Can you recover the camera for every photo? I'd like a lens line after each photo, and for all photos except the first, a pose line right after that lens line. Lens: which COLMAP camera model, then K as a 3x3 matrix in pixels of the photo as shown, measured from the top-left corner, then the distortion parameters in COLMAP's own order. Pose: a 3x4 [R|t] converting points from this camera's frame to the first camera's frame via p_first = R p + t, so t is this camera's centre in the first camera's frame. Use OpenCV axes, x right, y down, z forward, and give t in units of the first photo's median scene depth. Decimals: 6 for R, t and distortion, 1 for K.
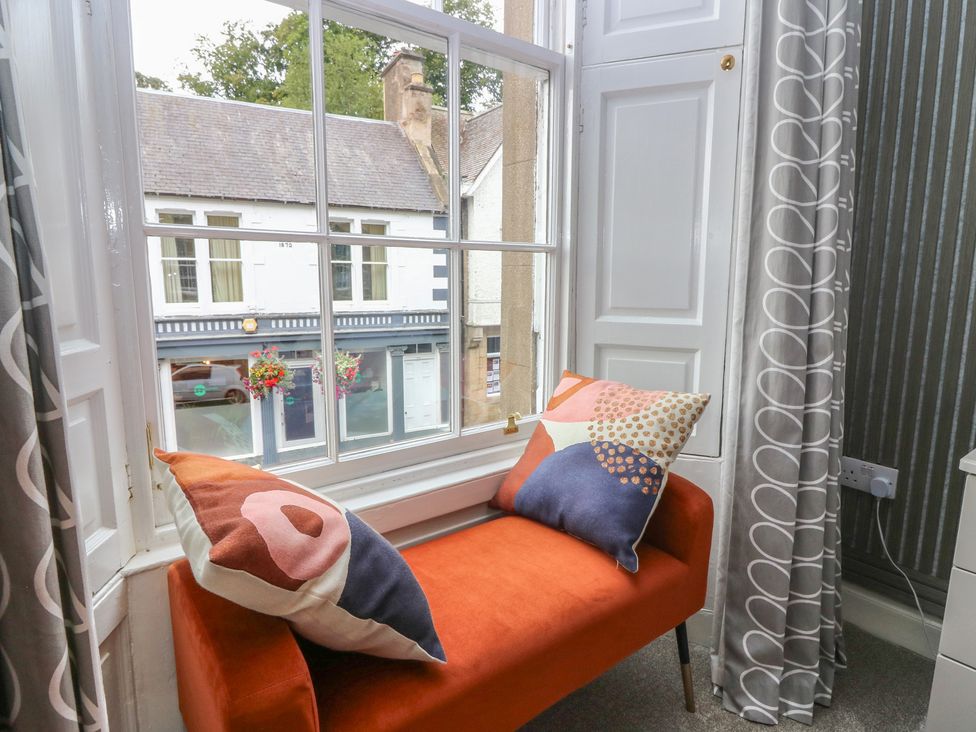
lens RADIAL K [[551.3, 0, 484.9], [0, 551.3, 368.1], [0, 0, 1]] dist [-0.002008, -0.011706]
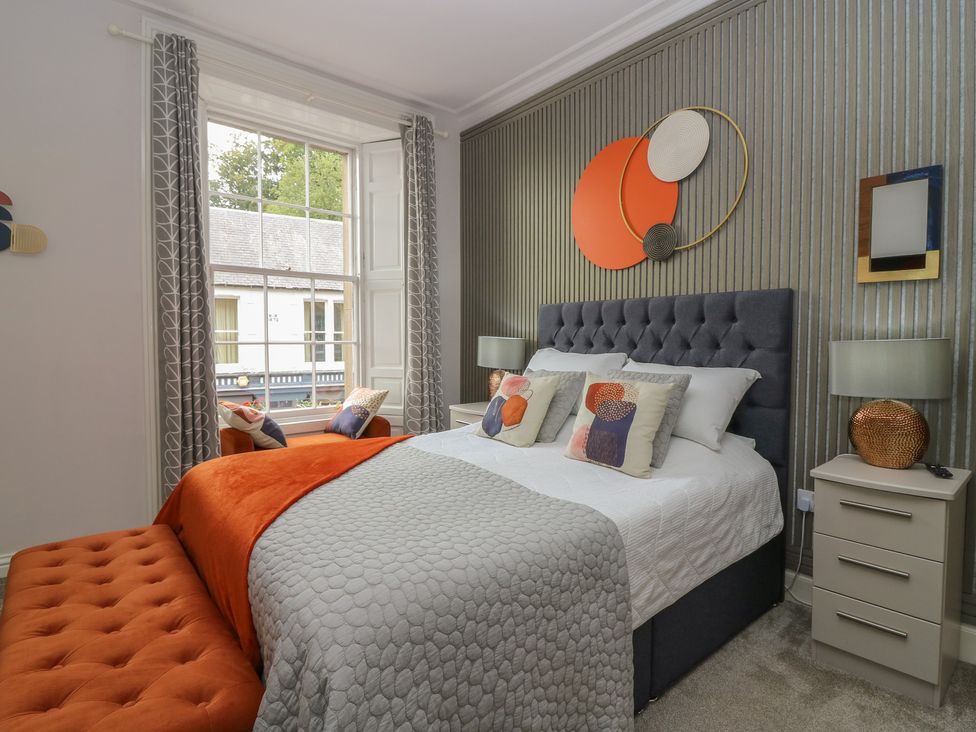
lens RADIAL K [[513.2, 0, 489.3], [0, 513.2, 363.5], [0, 0, 1]] dist [-0.010817, -0.002205]
pose [[0.998876, -0.010476, 0.046222, 0.091469], [0.015738, 0.993242, -0.114991, 0.026226], [-0.044704, 0.115589, 0.992291, -0.213290]]
